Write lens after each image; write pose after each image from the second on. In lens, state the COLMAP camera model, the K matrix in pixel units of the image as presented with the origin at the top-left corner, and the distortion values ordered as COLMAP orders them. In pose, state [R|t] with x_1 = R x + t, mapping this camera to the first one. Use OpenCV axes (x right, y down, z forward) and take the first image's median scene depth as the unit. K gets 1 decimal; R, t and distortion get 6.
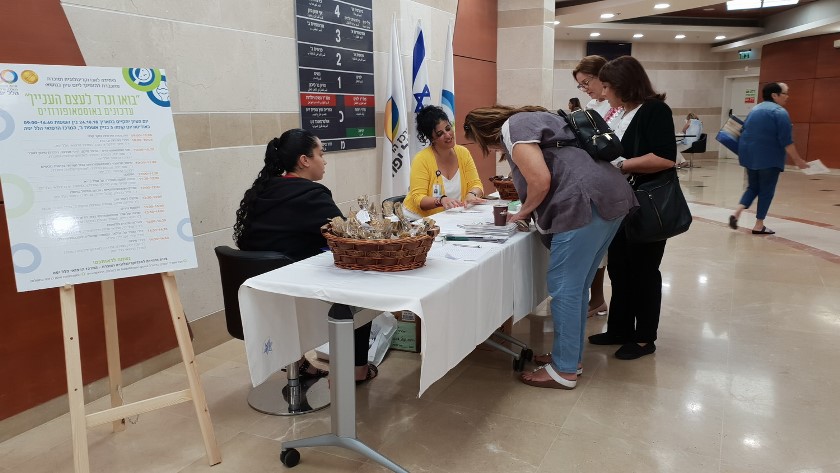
lens RADIAL K [[658.9, 0, 420.0], [0, 658.9, 236.5], [0, 0, 1]] dist [0.026667, -0.001559]
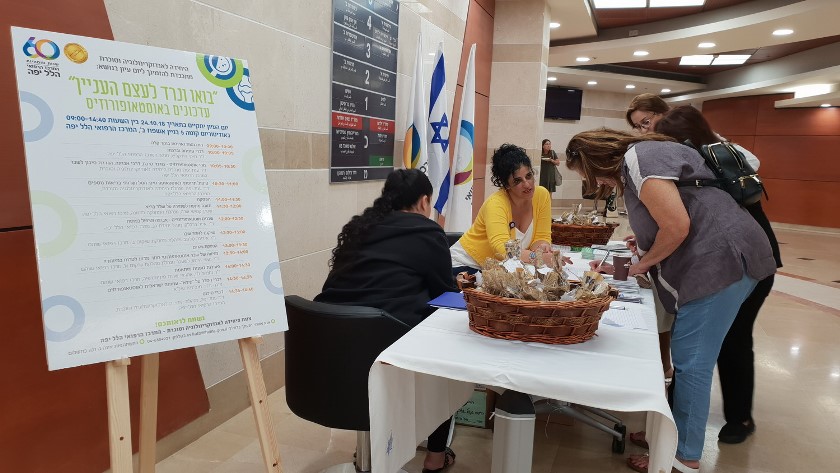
lens RADIAL K [[658.9, 0, 420.0], [0, 658.9, 236.5], [0, 0, 1]] dist [0.026667, -0.001559]
pose [[0.992327, 0.037549, 0.117804, -0.276350], [-0.030987, 0.997890, -0.057054, -0.019117], [-0.119698, 0.052966, 0.991397, 0.255083]]
